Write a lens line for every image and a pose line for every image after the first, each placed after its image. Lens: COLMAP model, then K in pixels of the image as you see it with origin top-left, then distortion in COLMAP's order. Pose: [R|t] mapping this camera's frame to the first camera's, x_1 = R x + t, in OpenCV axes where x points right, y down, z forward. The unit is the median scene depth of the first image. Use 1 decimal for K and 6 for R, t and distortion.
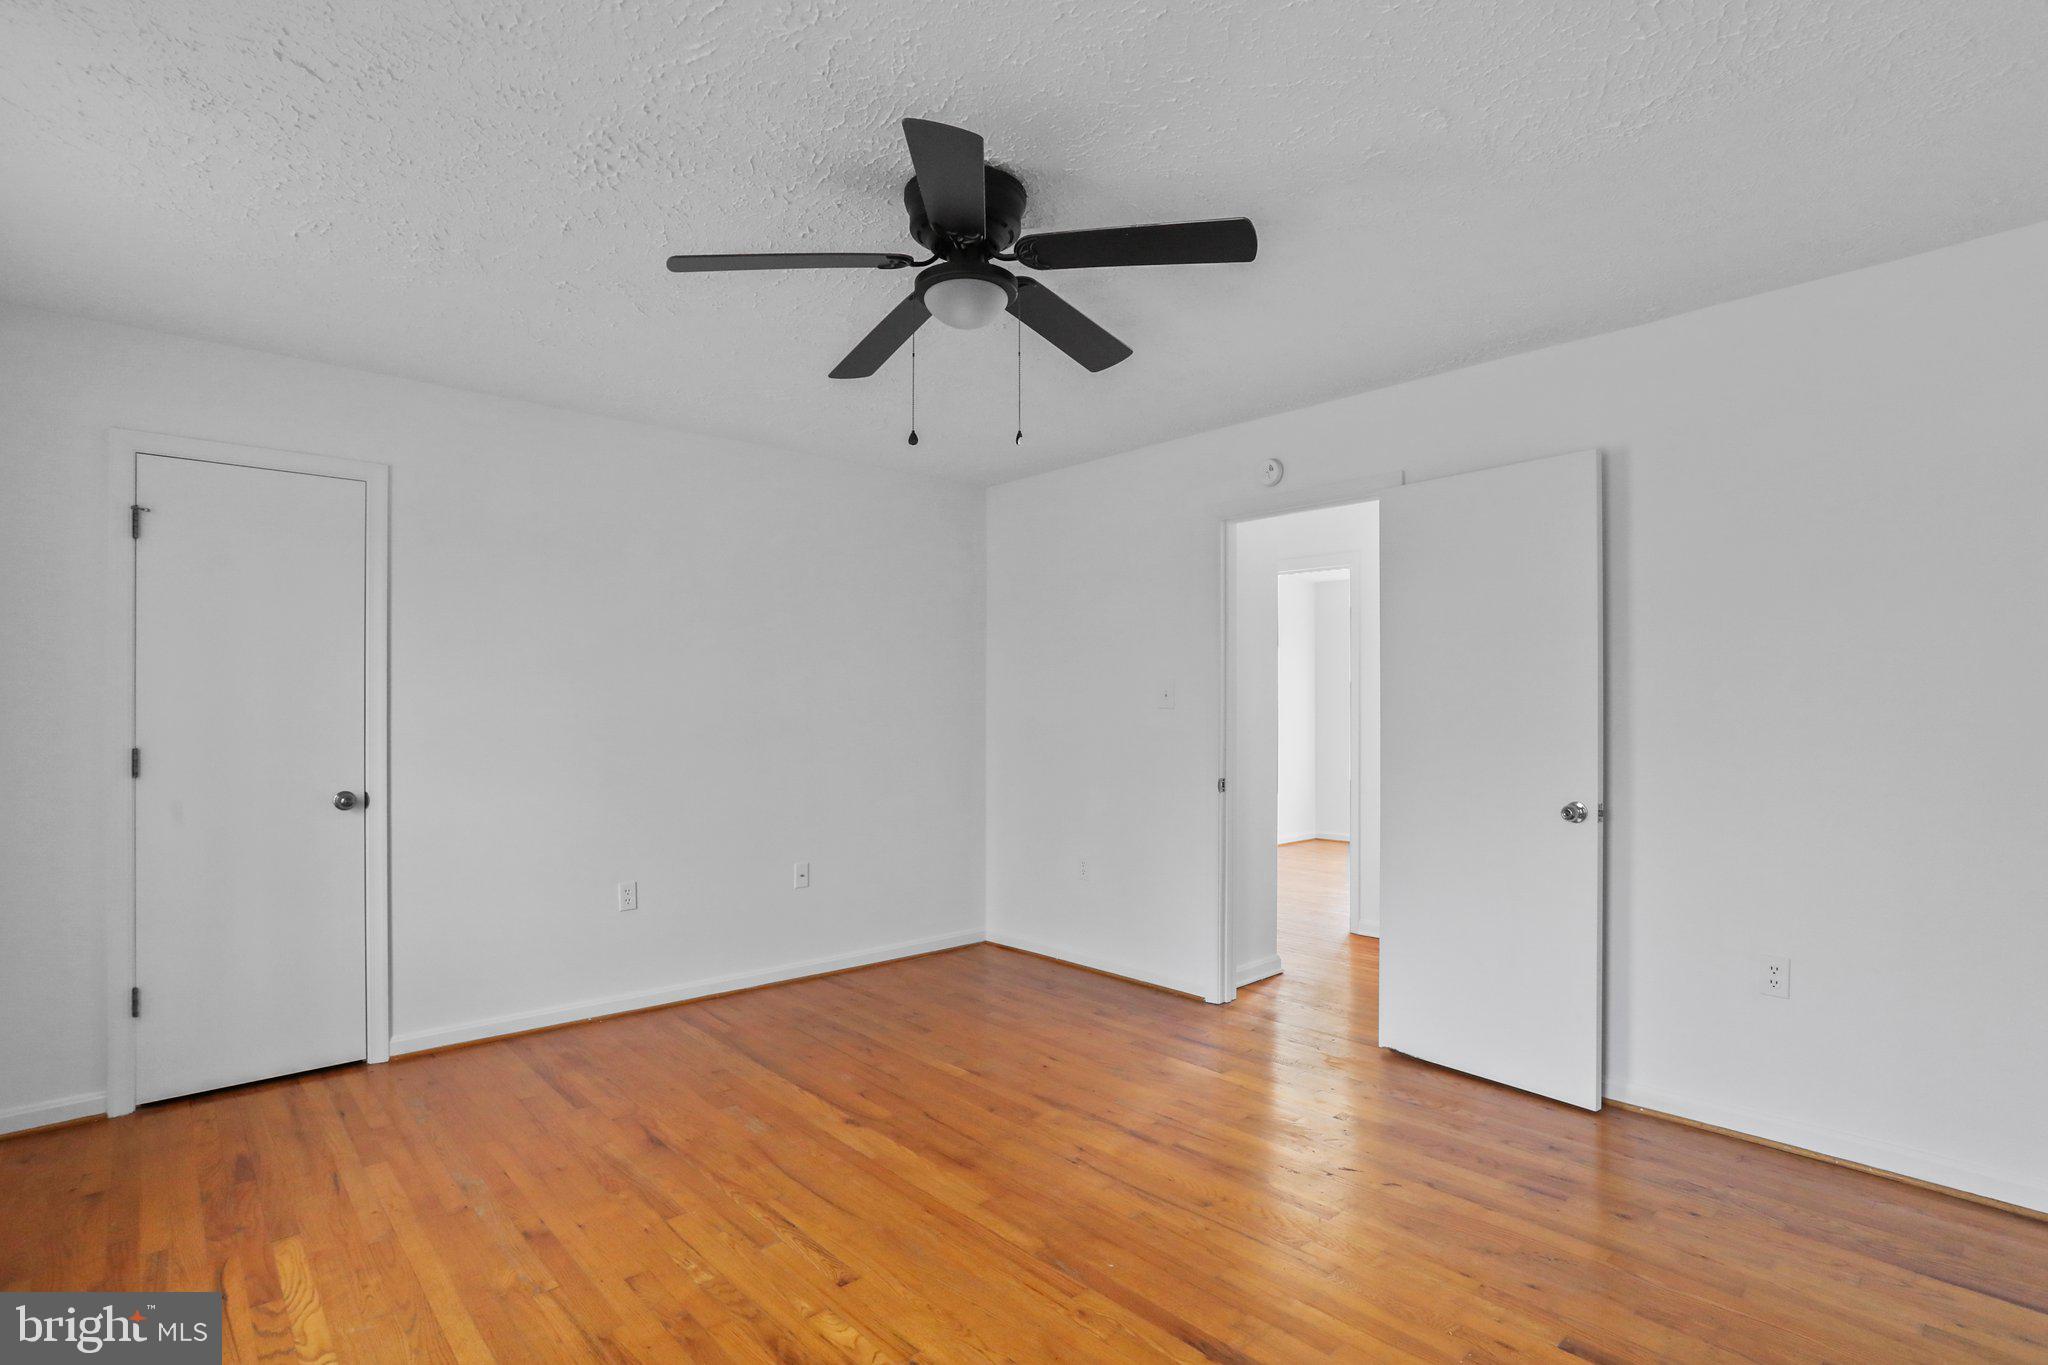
lens RADIAL K [[1022.8, 0, 1012.3], [0, 1022.8, 688.9], [0, 0, 1]] dist [-0.014512, 0.007645]
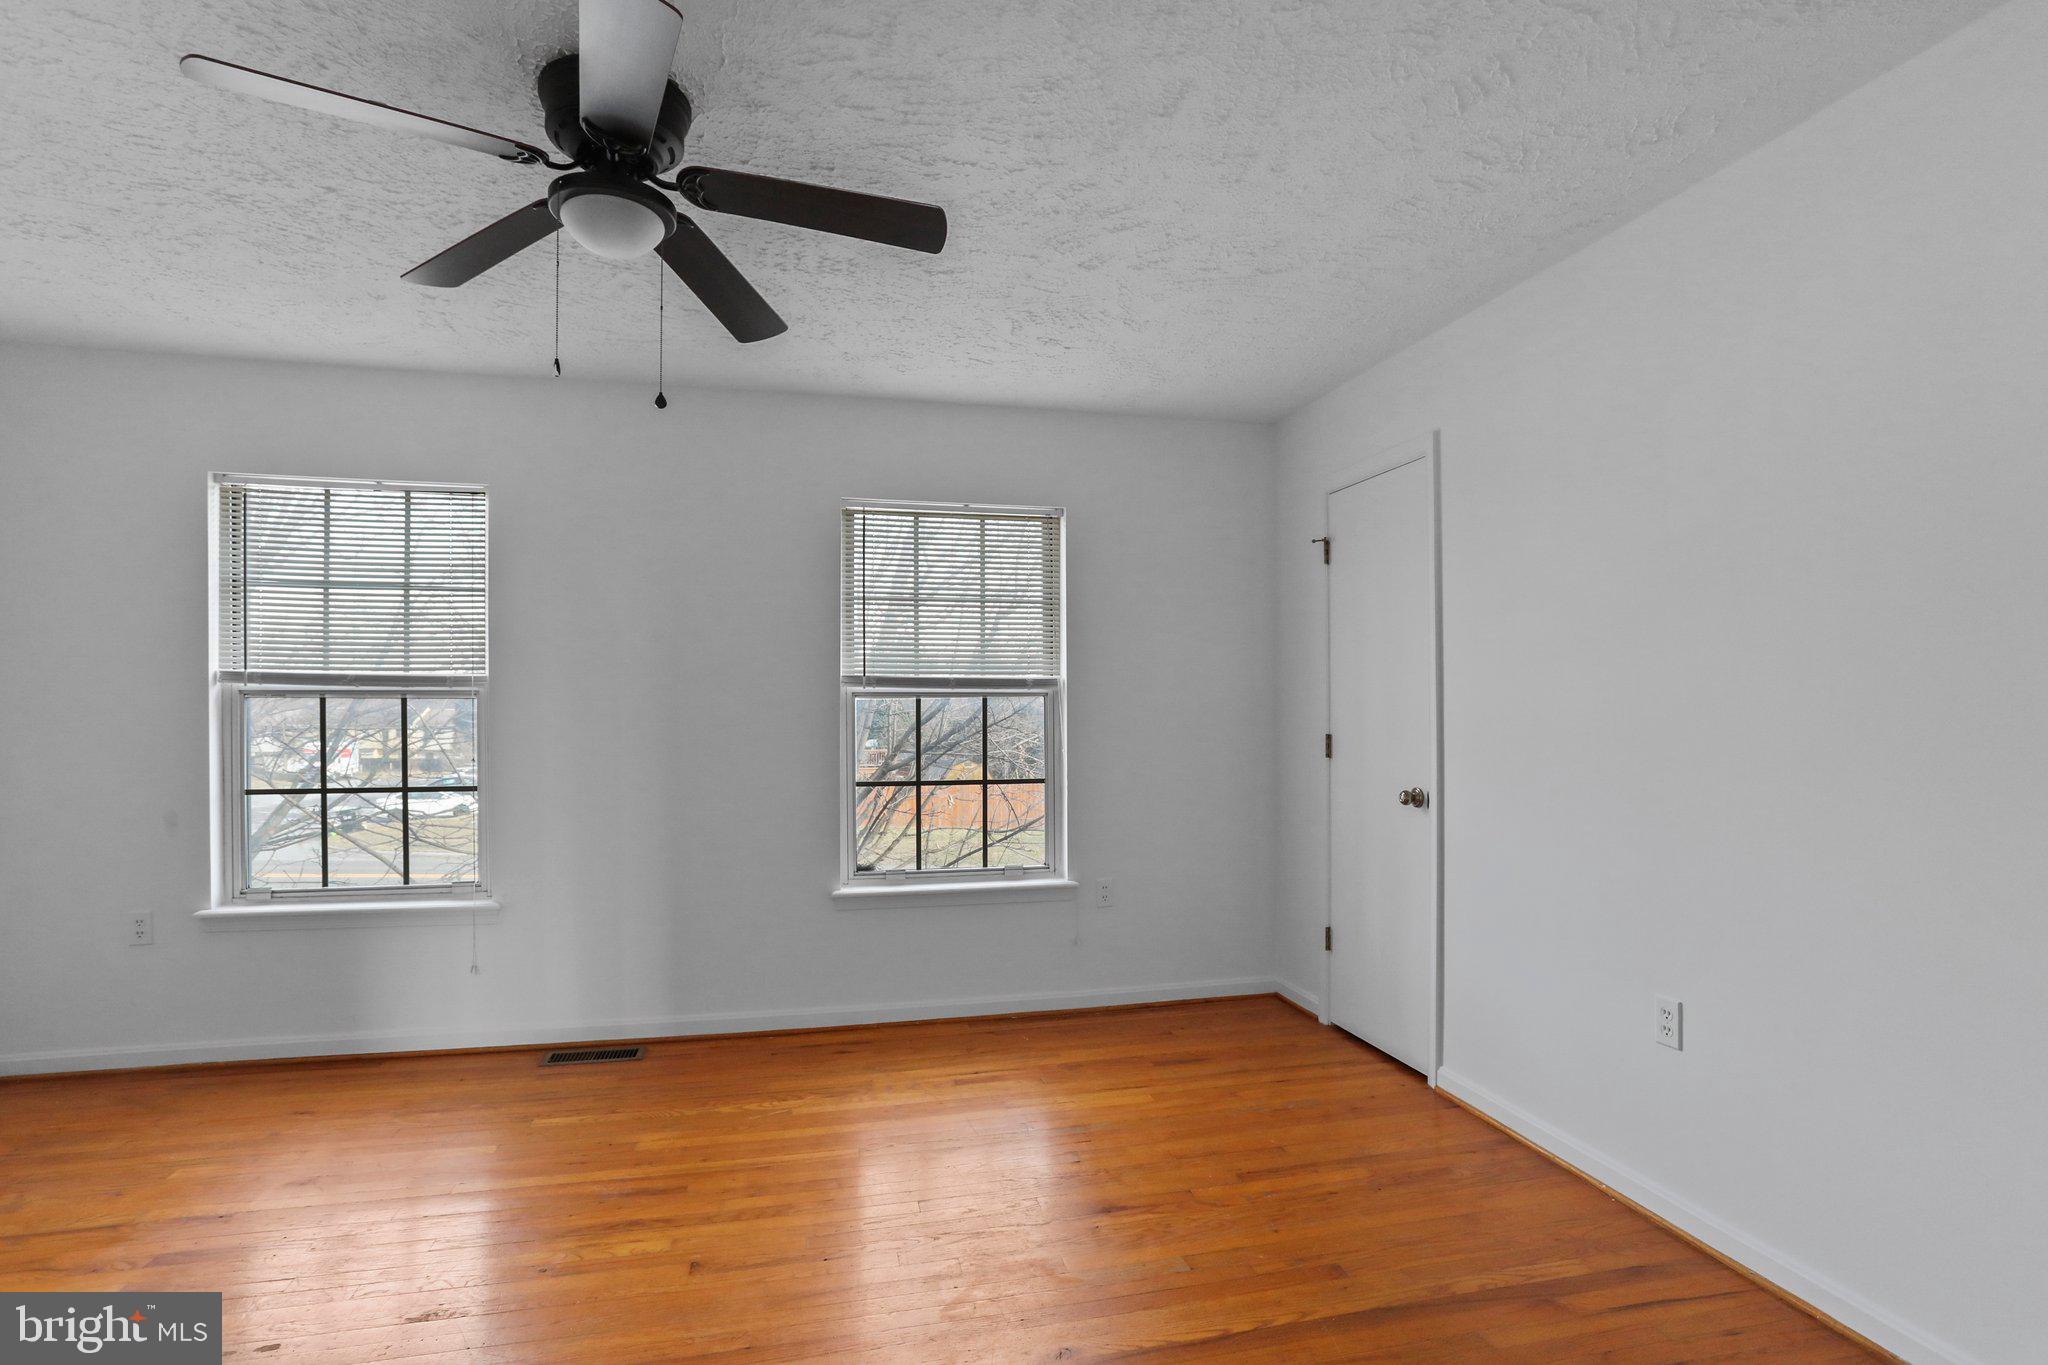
lens RADIAL K [[1022.8, 0, 1009.5], [0, 1022.8, 695.2], [0, 0, 1]] dist [-0.014512, 0.007645]
pose [[-0.470316, 0.007031, -0.882470, 0.414812], [0.028489, 0.999568, -0.007219, 0.009182], [0.882038, -0.028537, -0.470313, 1.237680]]
